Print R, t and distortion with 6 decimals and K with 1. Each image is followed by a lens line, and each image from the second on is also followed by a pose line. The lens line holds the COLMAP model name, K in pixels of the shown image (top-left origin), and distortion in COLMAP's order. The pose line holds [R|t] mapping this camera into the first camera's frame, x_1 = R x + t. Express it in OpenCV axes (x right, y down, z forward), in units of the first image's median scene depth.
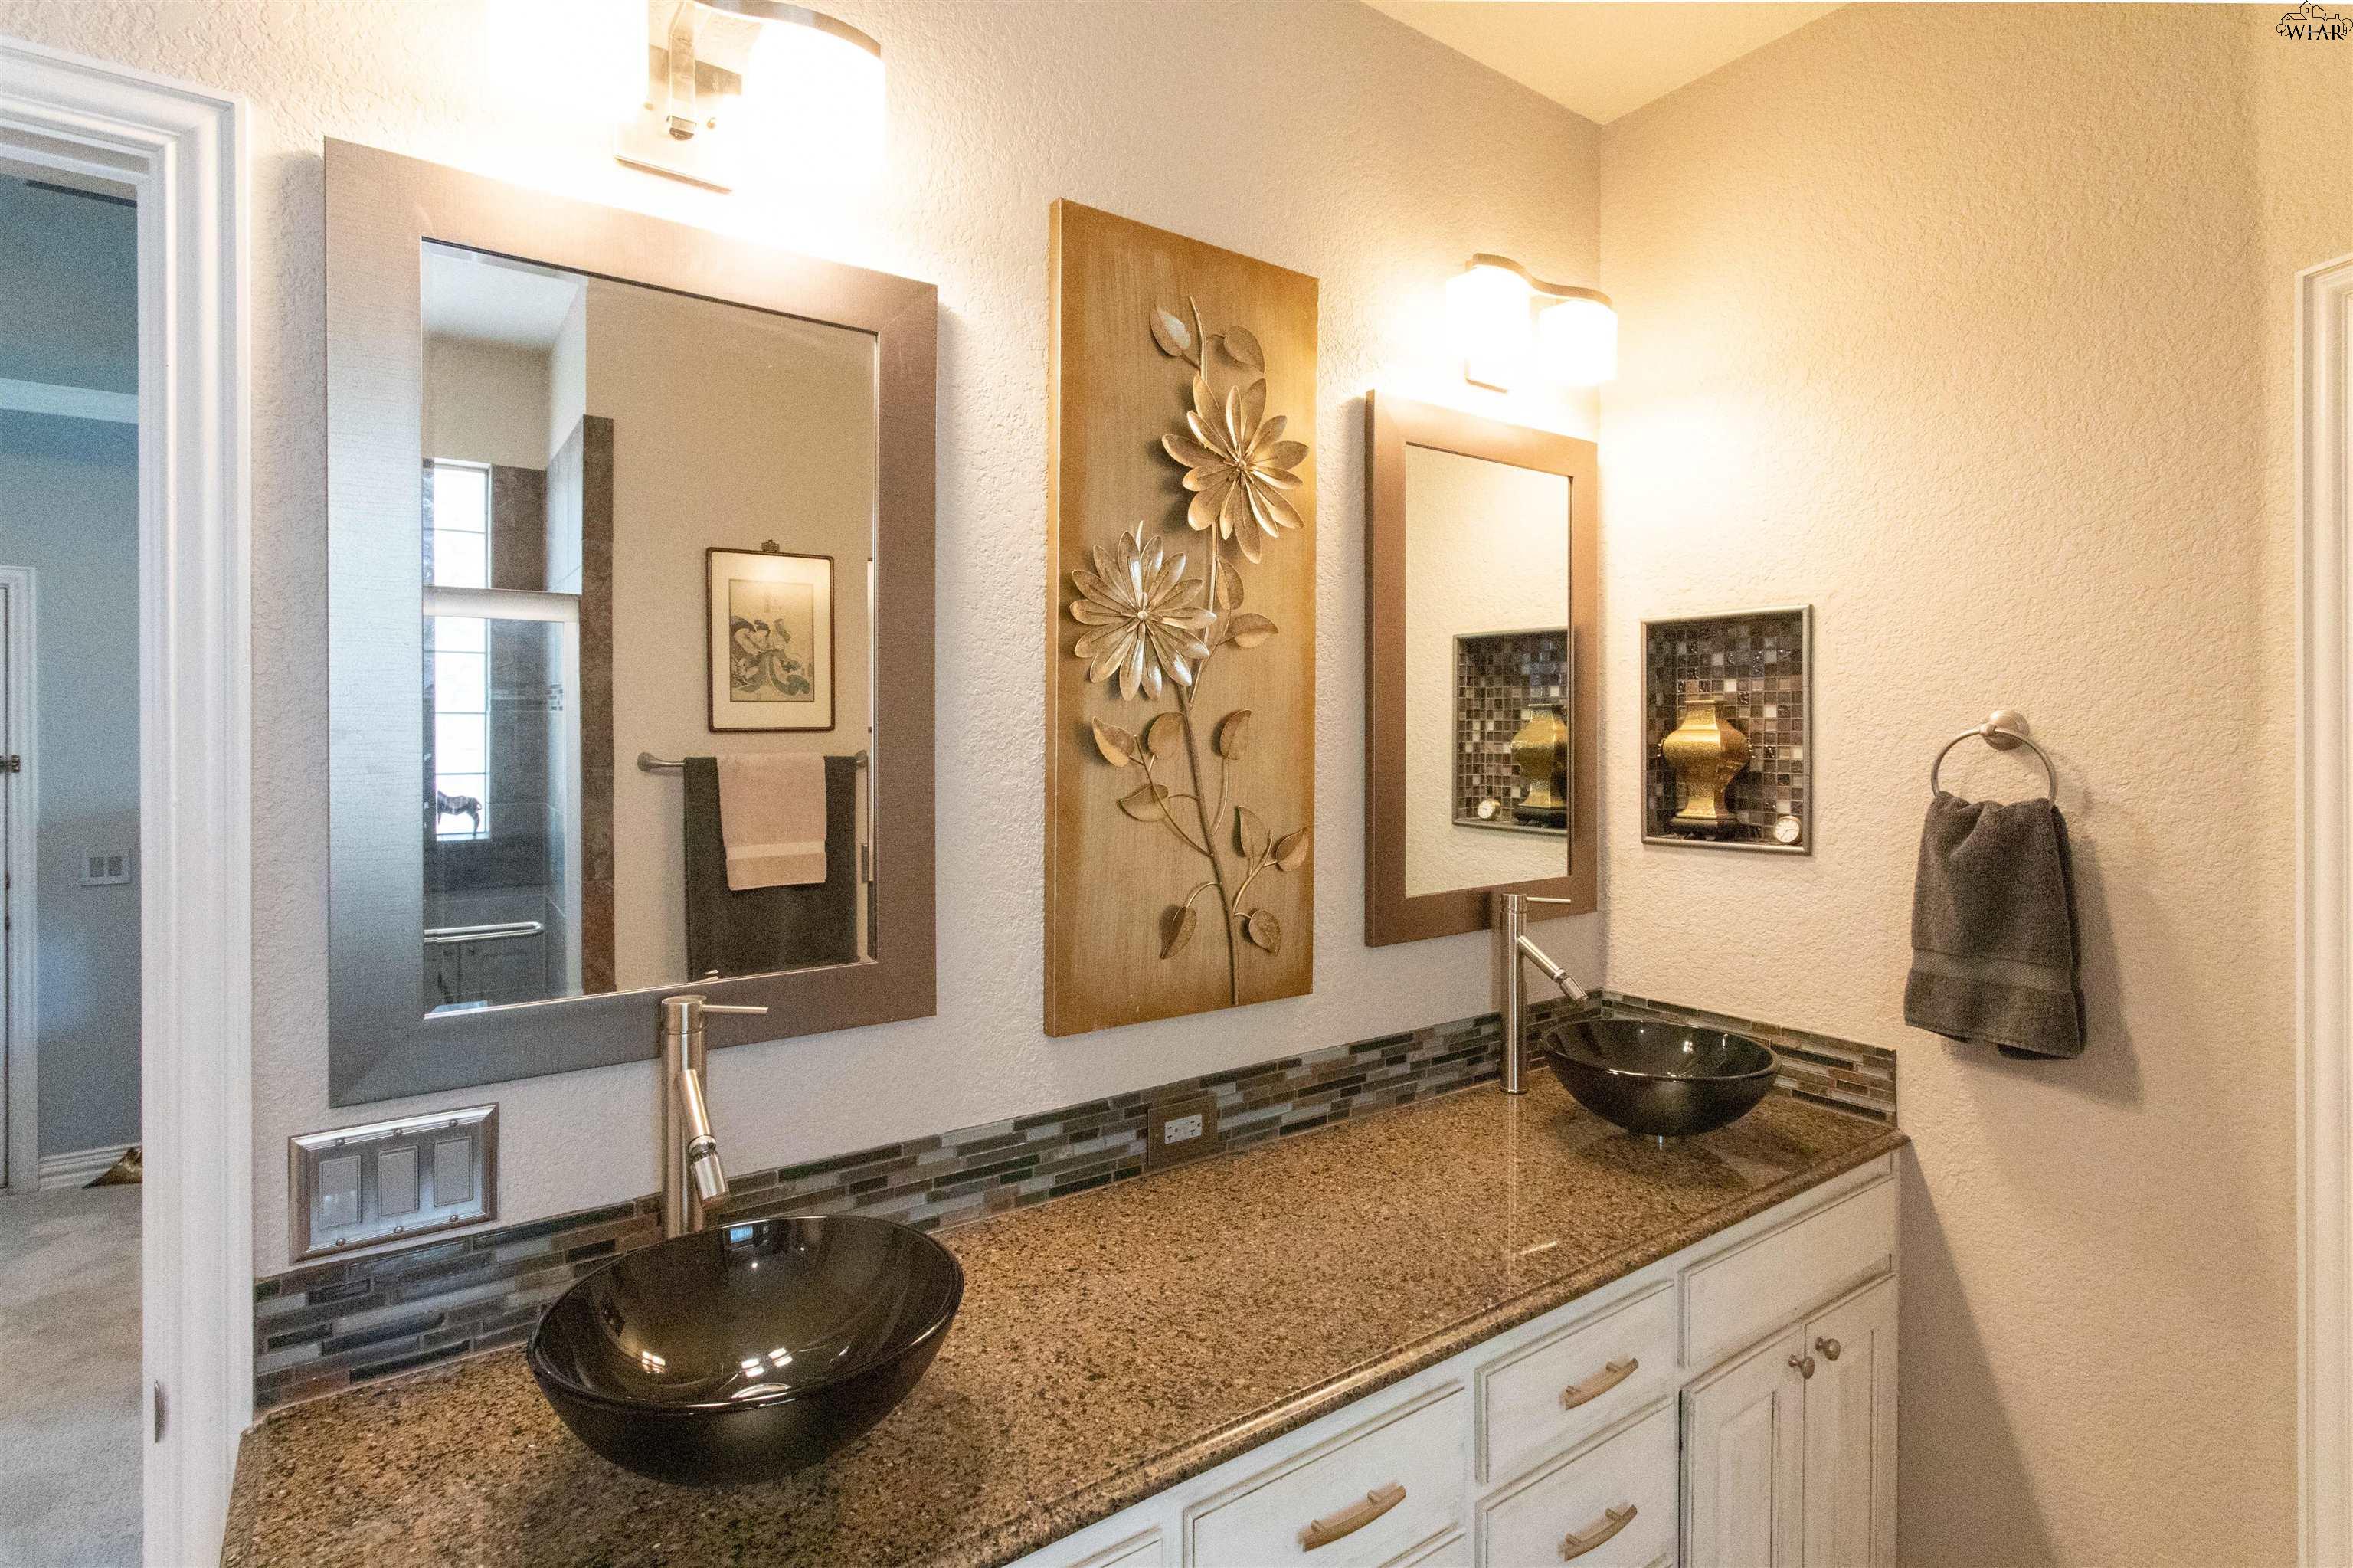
lens RADIAL K [[1157.4, 0, 1166.1], [0, 1157.4, 736.1], [0, 0, 1]] dist [0.000427, 0.000535]
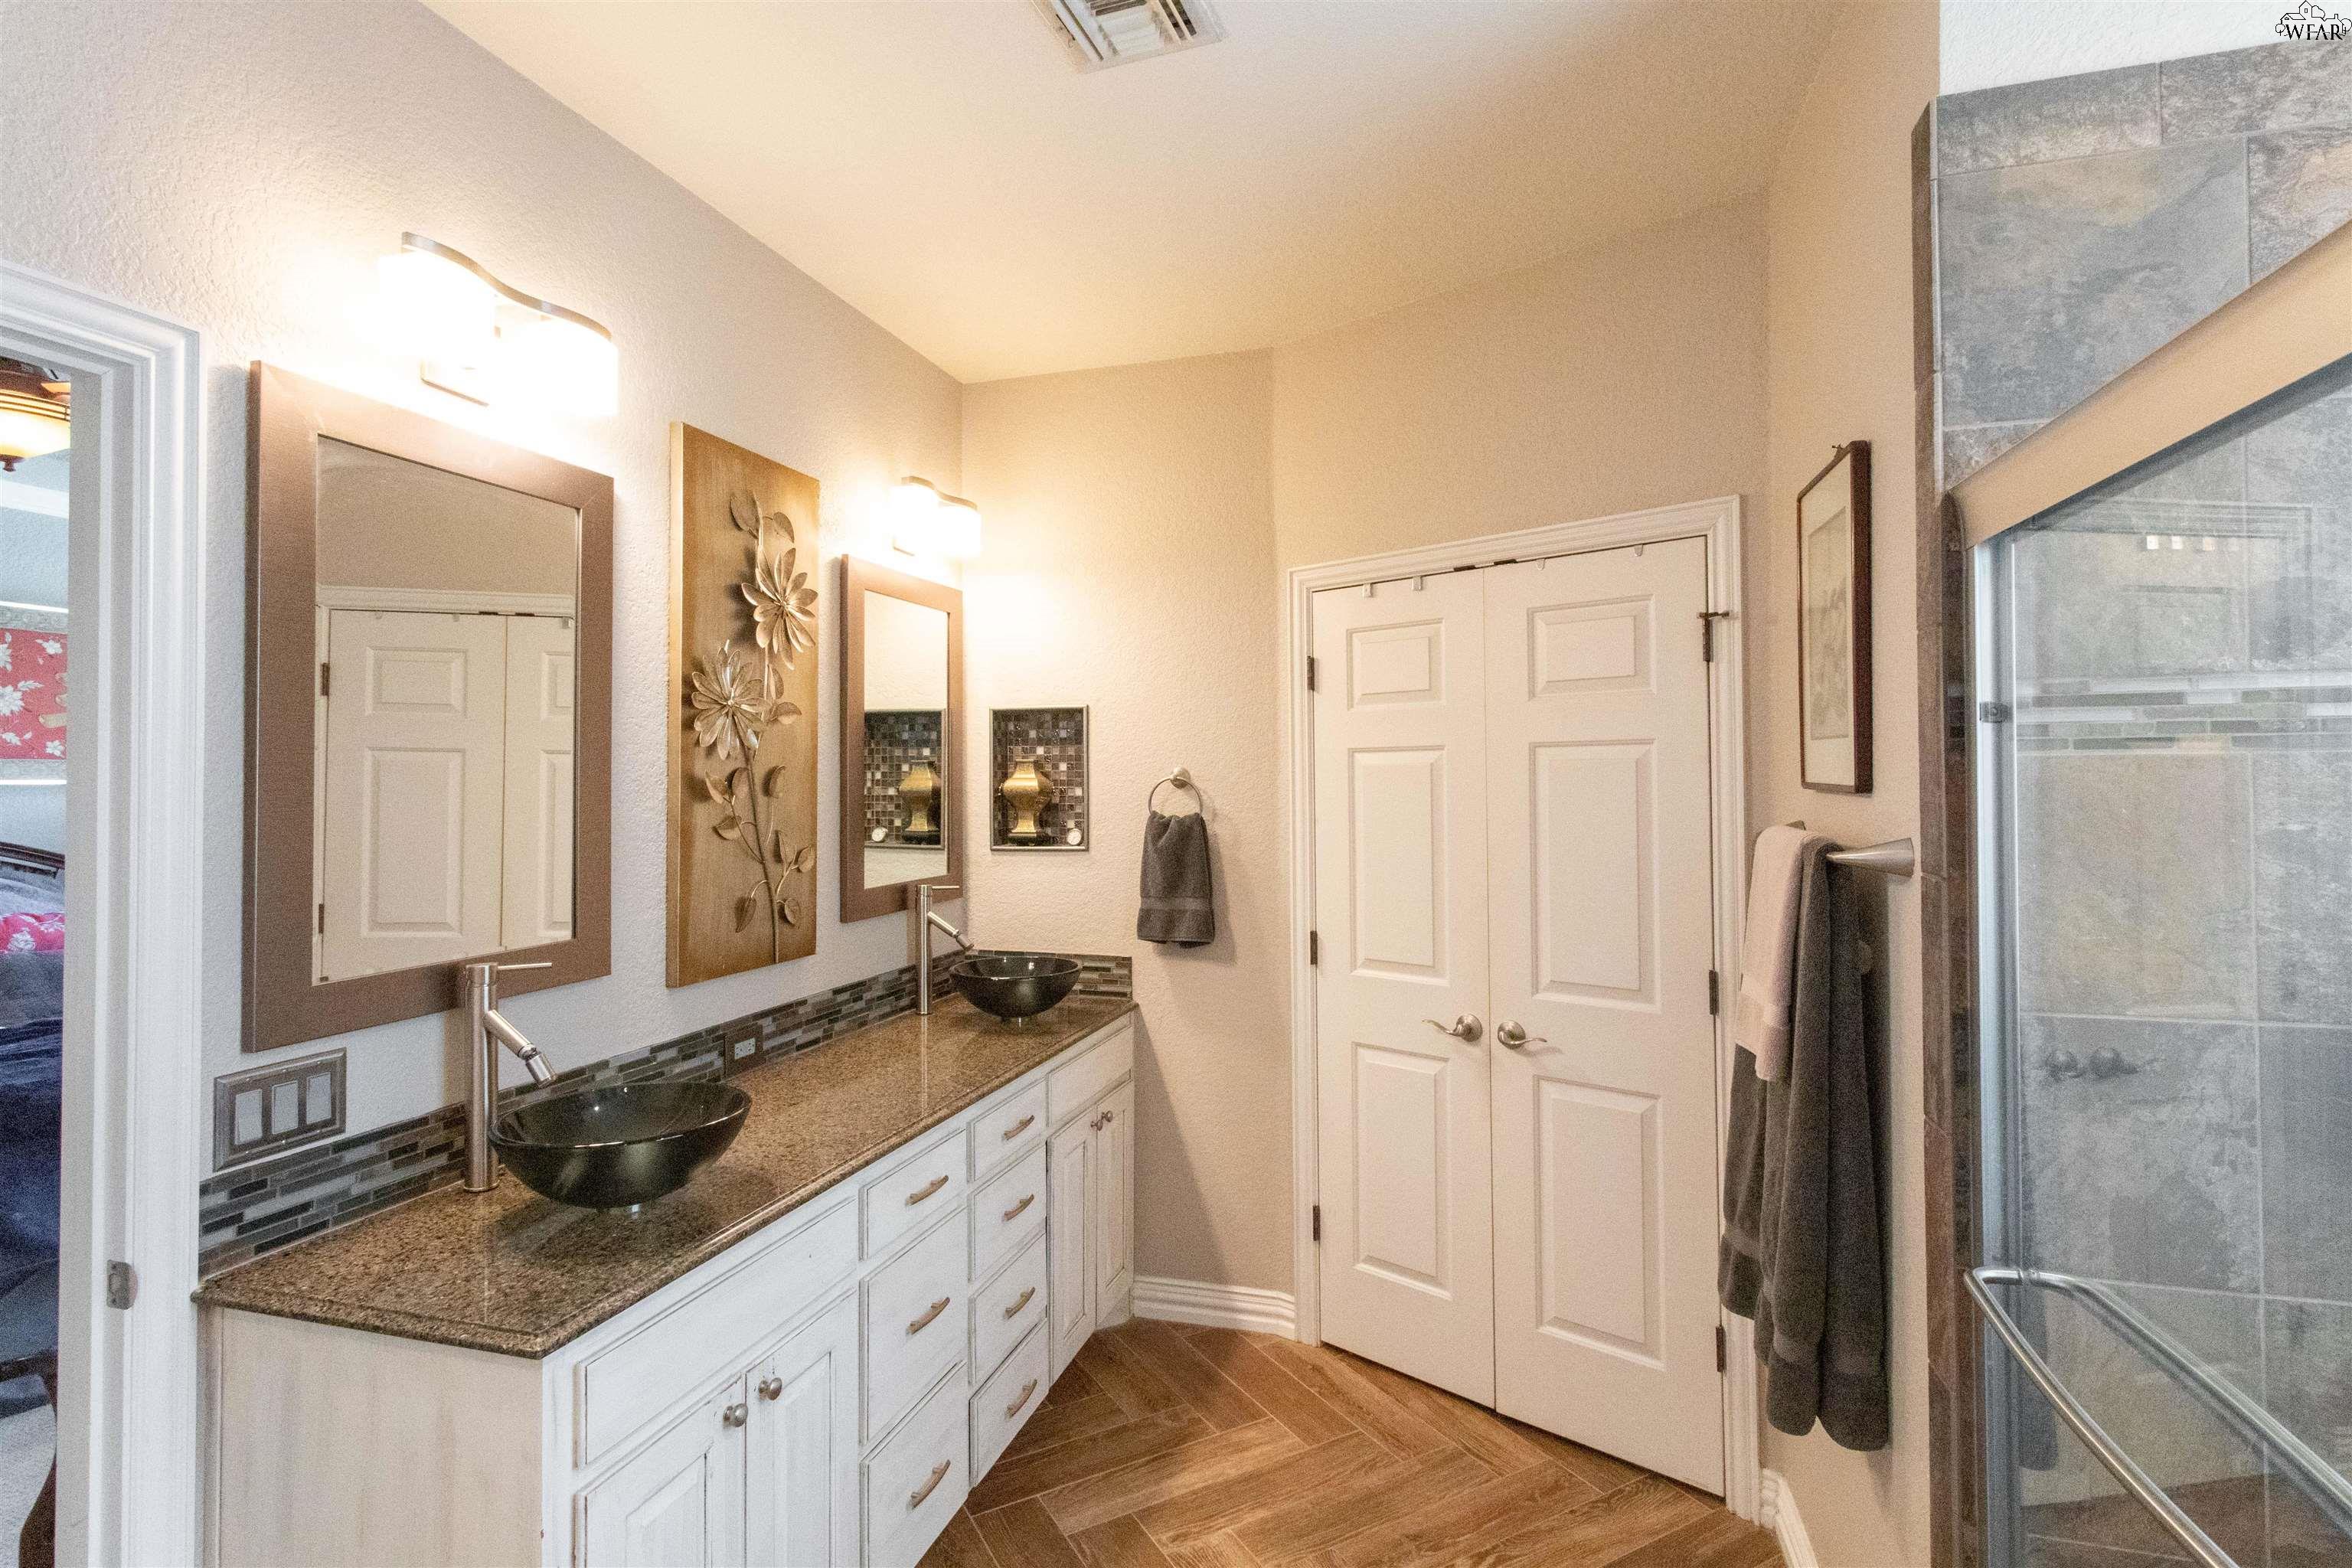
lens RADIAL K [[1134.9, 0, 1175.1], [0, 1134.9, 768.4], [0, 0, 1]] dist [0.001407, 0.000923]
pose [[0.792929, 0.002050, 0.609311, -0.399364], [0.006339, 0.999912, -0.011613, 0.001324], [-0.609281, 0.013071, 0.792847, -0.451329]]
